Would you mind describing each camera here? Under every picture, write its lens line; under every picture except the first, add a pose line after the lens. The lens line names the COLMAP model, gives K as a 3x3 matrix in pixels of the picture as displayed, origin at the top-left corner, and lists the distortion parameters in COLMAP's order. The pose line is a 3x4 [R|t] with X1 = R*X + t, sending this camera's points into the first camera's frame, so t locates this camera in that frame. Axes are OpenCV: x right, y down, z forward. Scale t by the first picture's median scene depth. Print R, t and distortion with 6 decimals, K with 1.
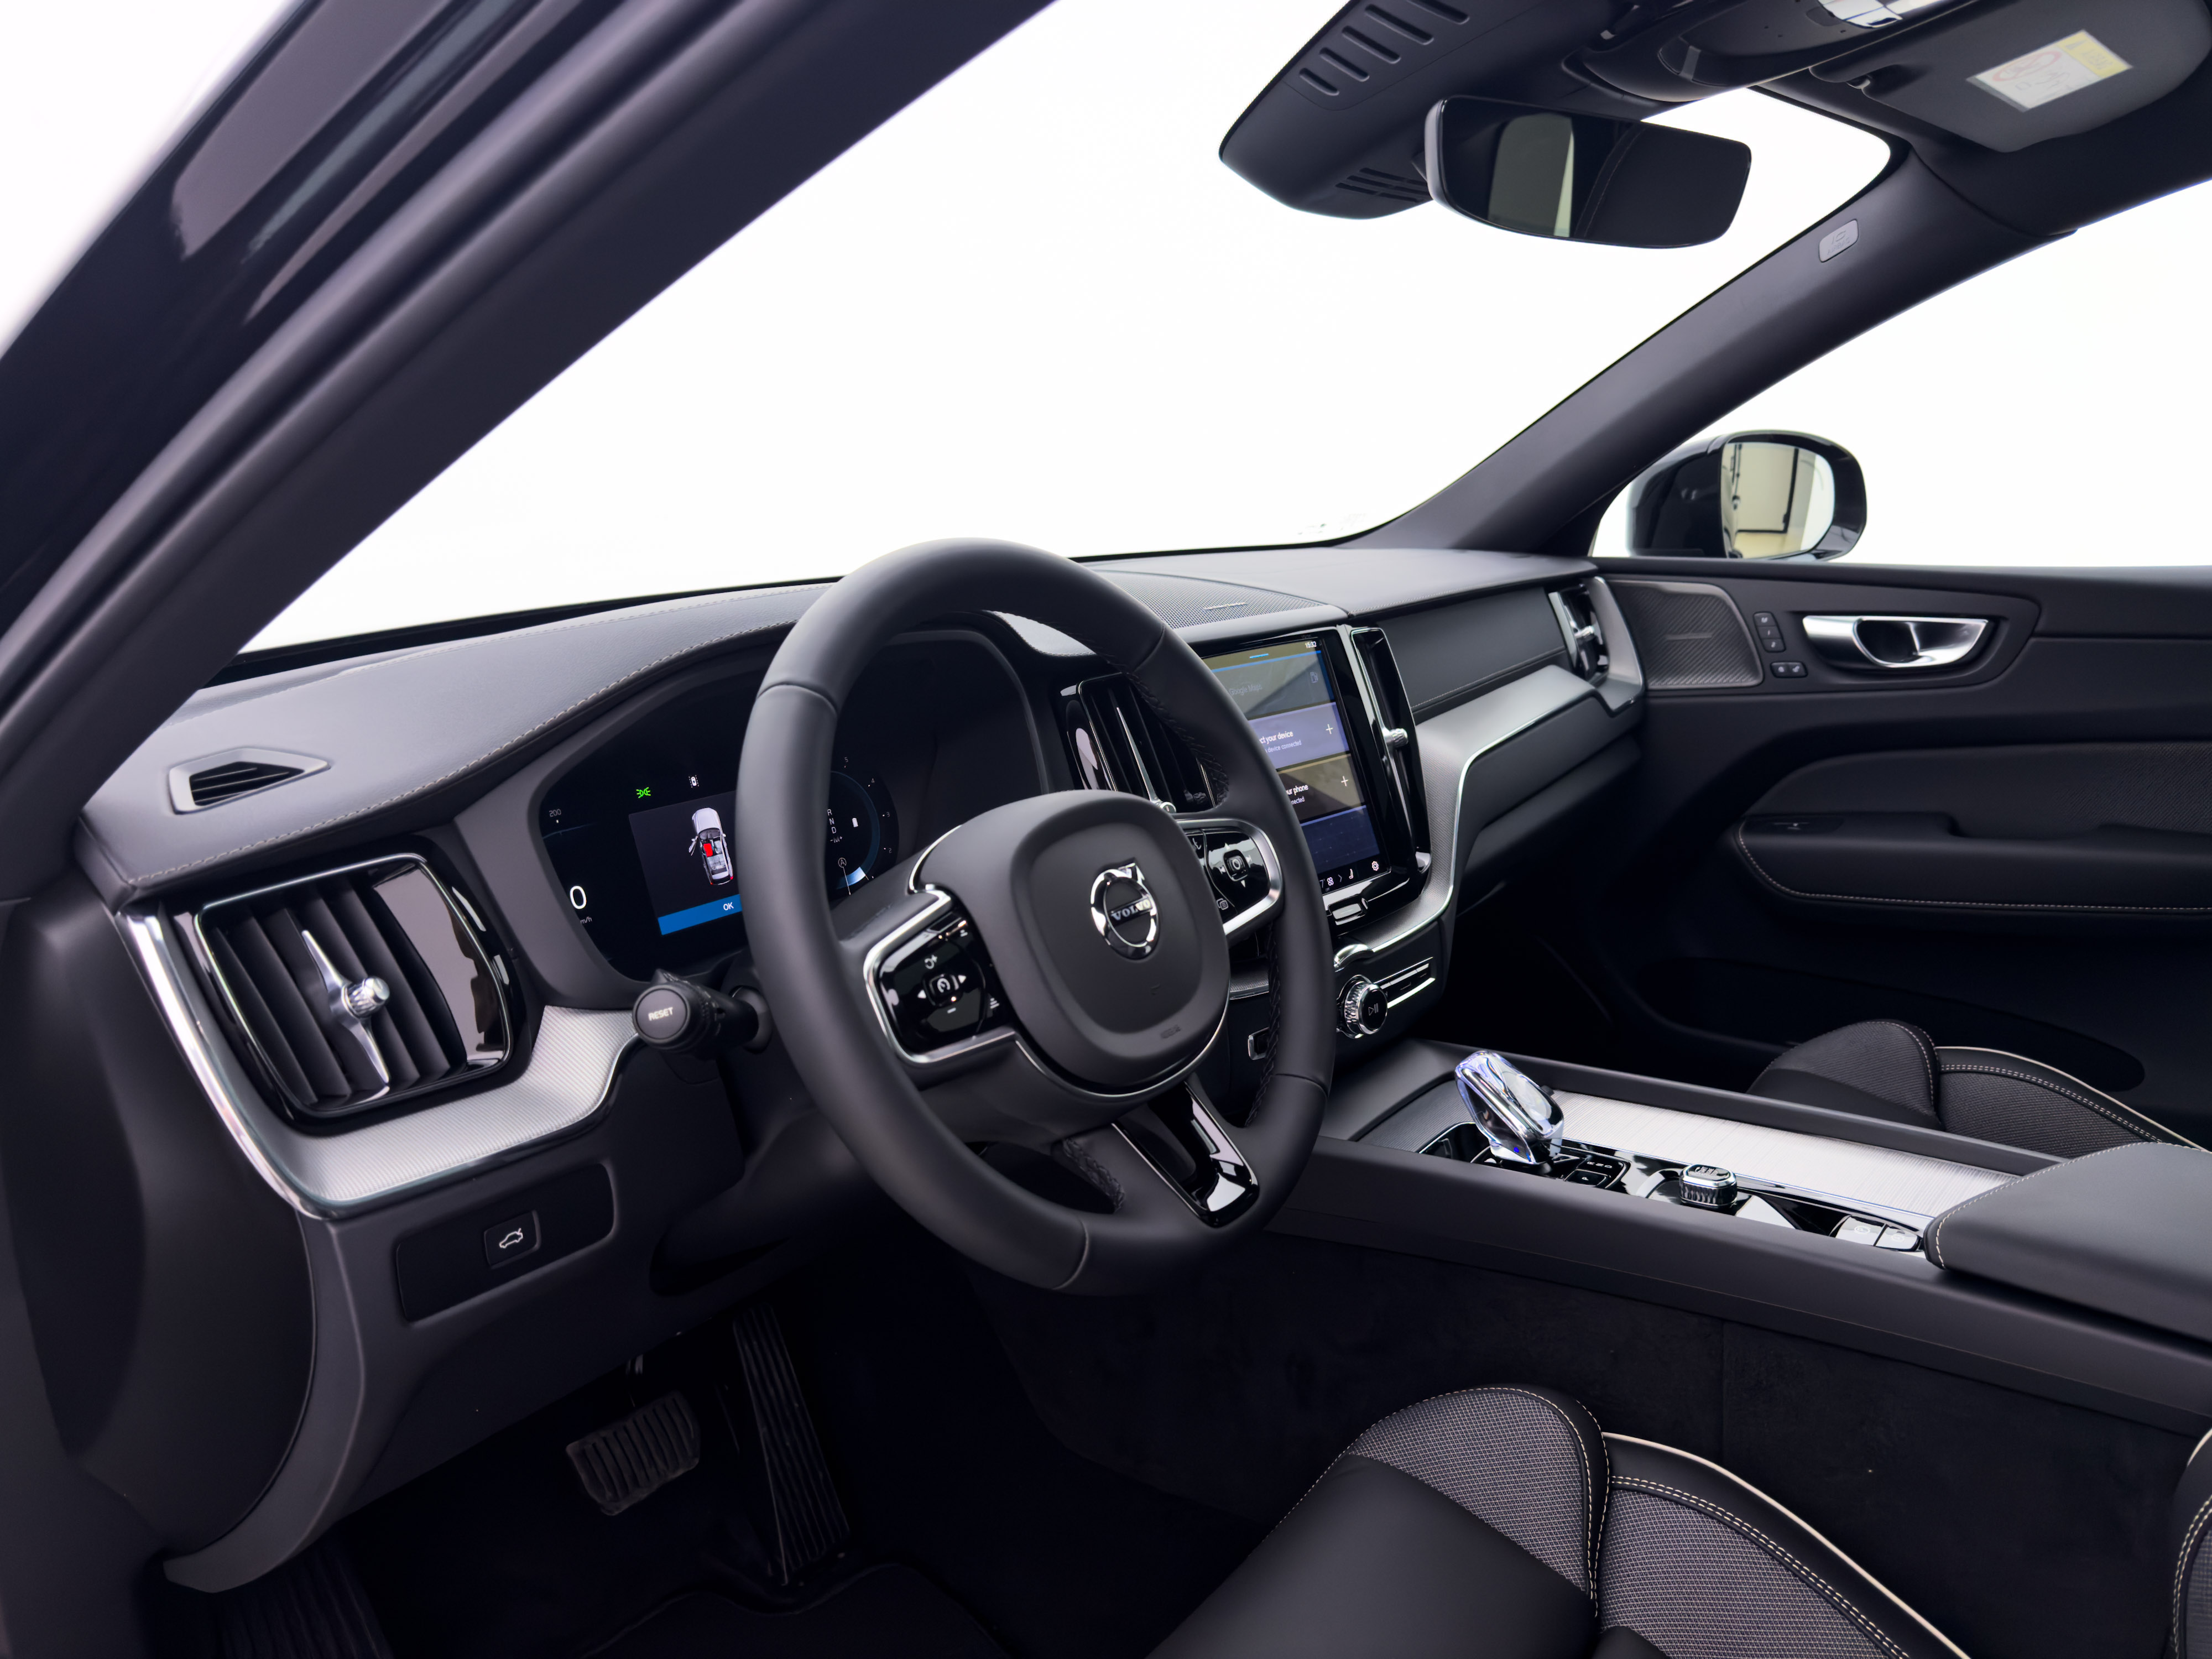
lens RADIAL K [[1592.6, 0, 1099.3], [0, 1592.6, 811.8], [0, 0, 1]] dist [0.024010, -0.018951]
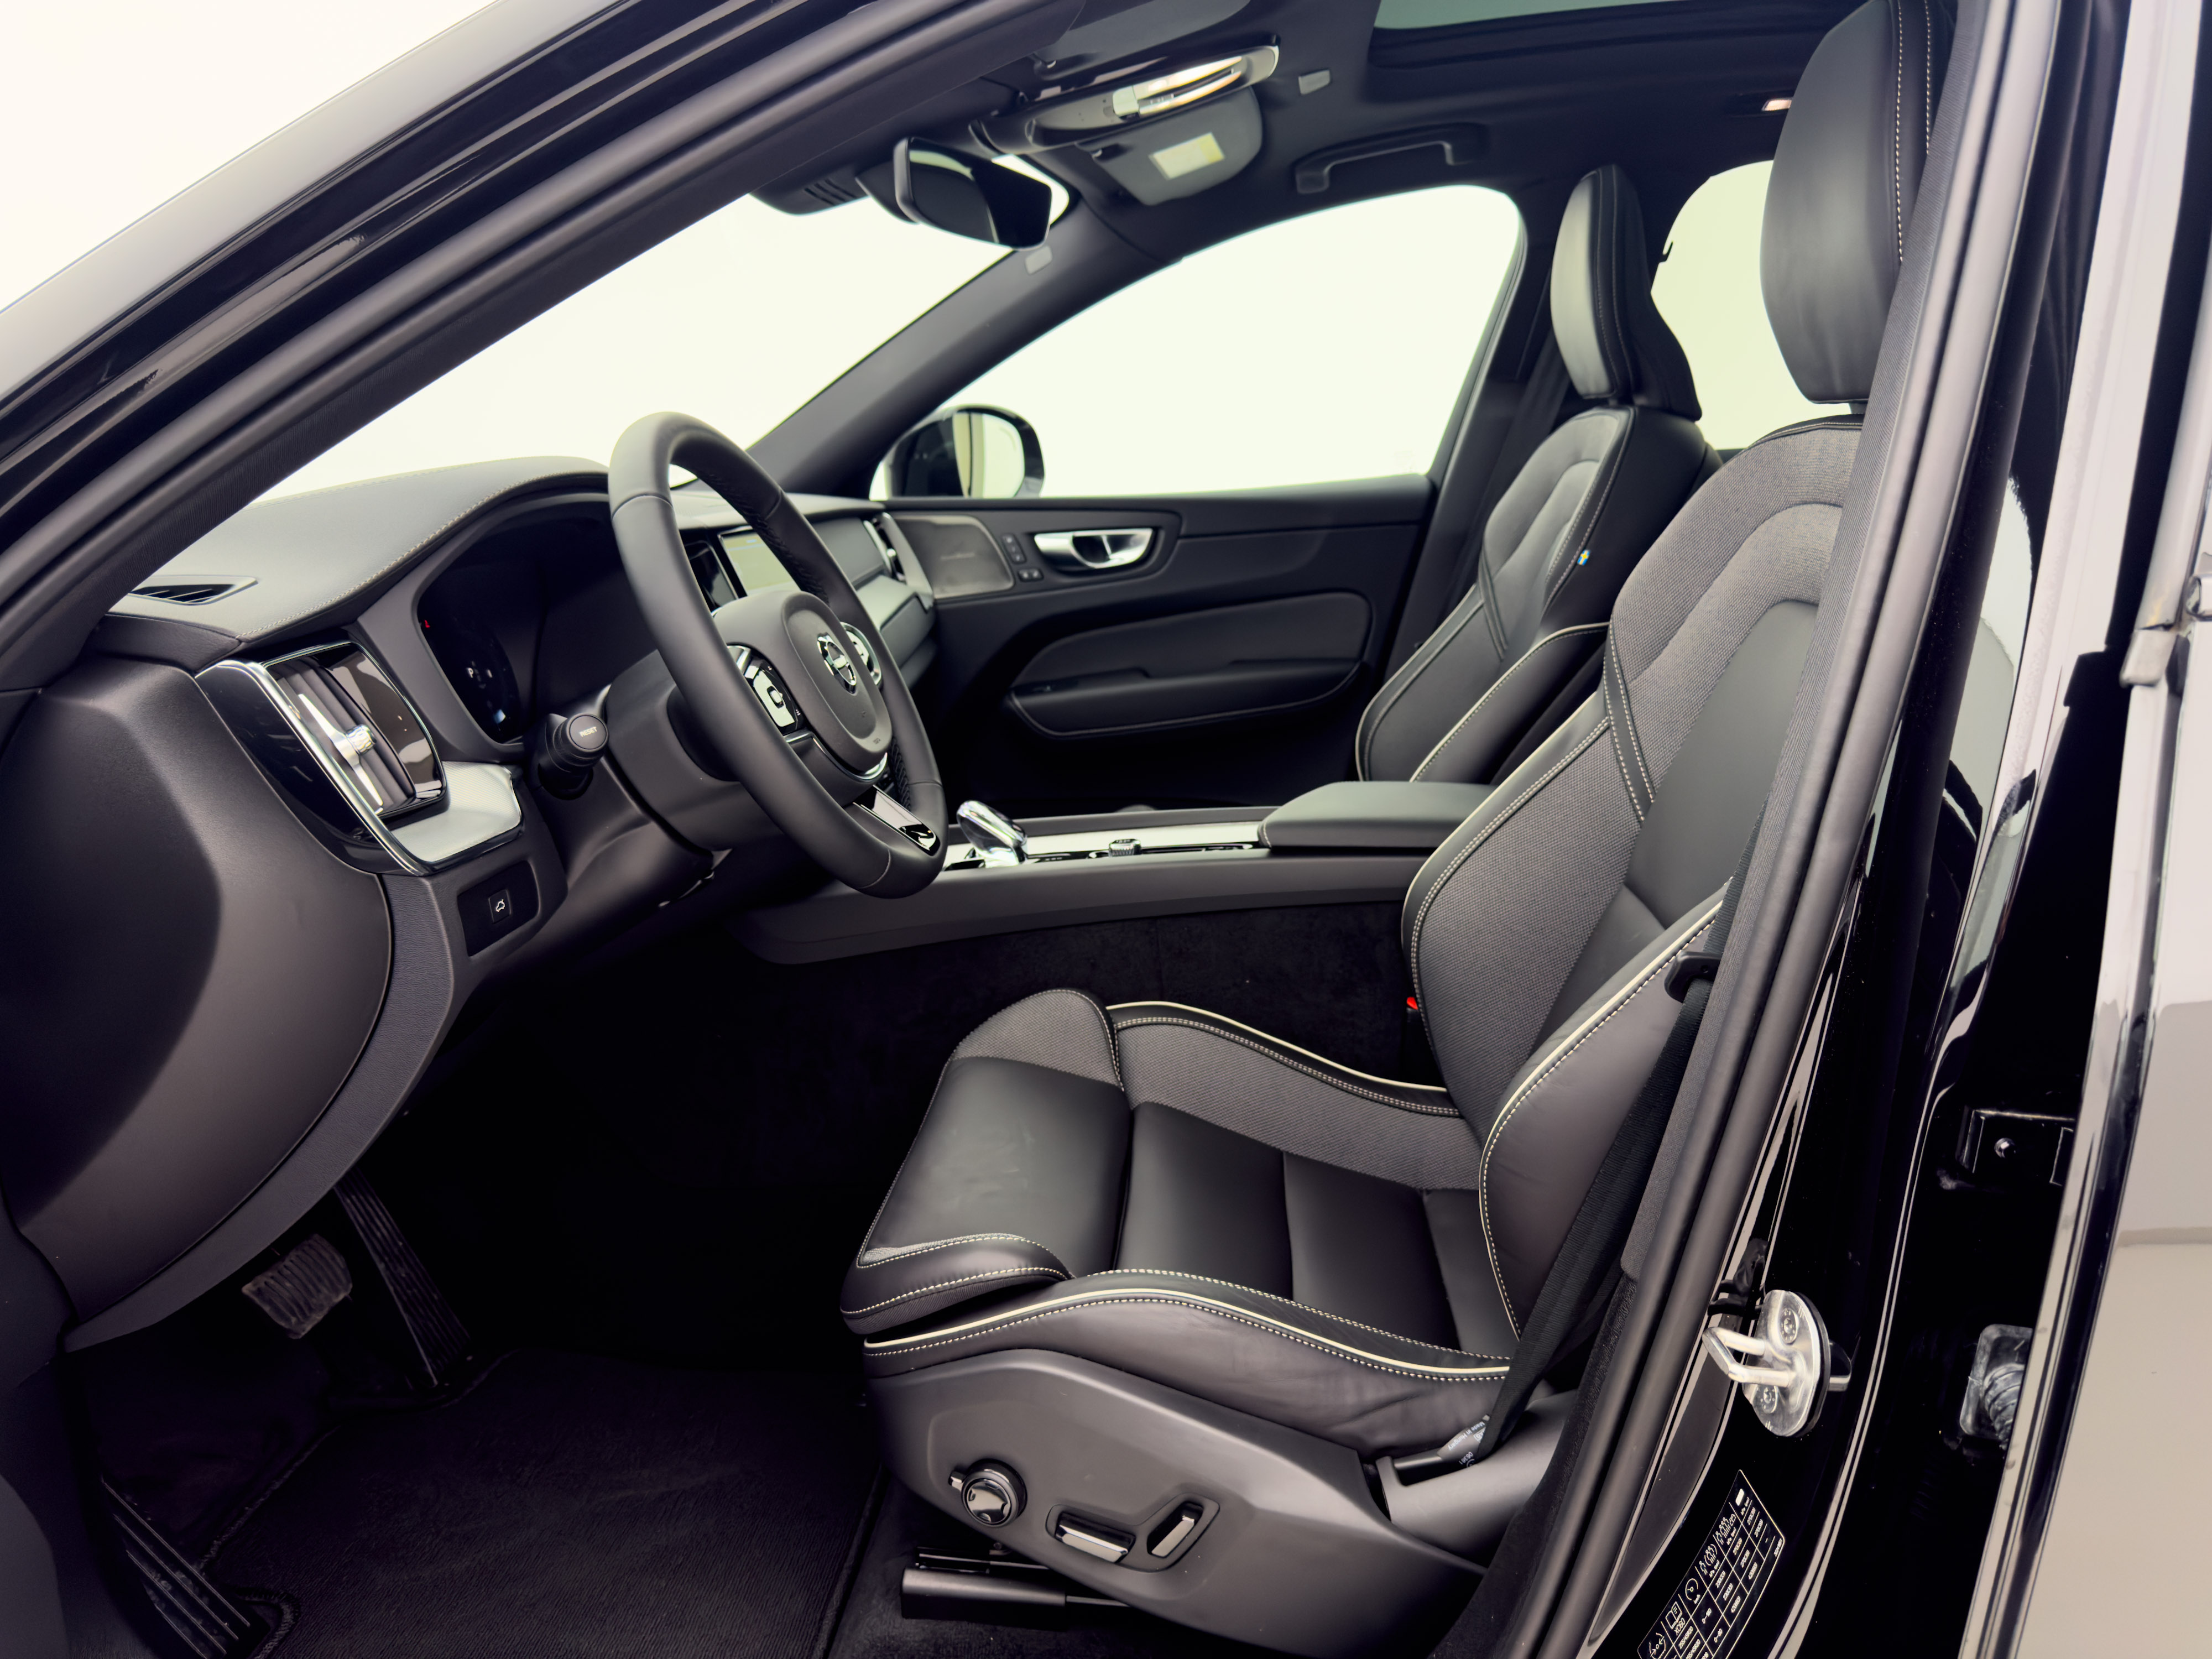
lens RADIAL K [[1592.6, 0, 1103.5], [0, 1592.6, 843.7], [0, 0, 1]] dist [0.024010, -0.018951]
pose [[0.837519, -0.136640, 0.529048, -0.305843], [0.138244, 0.989715, 0.036770, 0.110304], [-0.528631, 0.042342, 0.847795, -0.206257]]
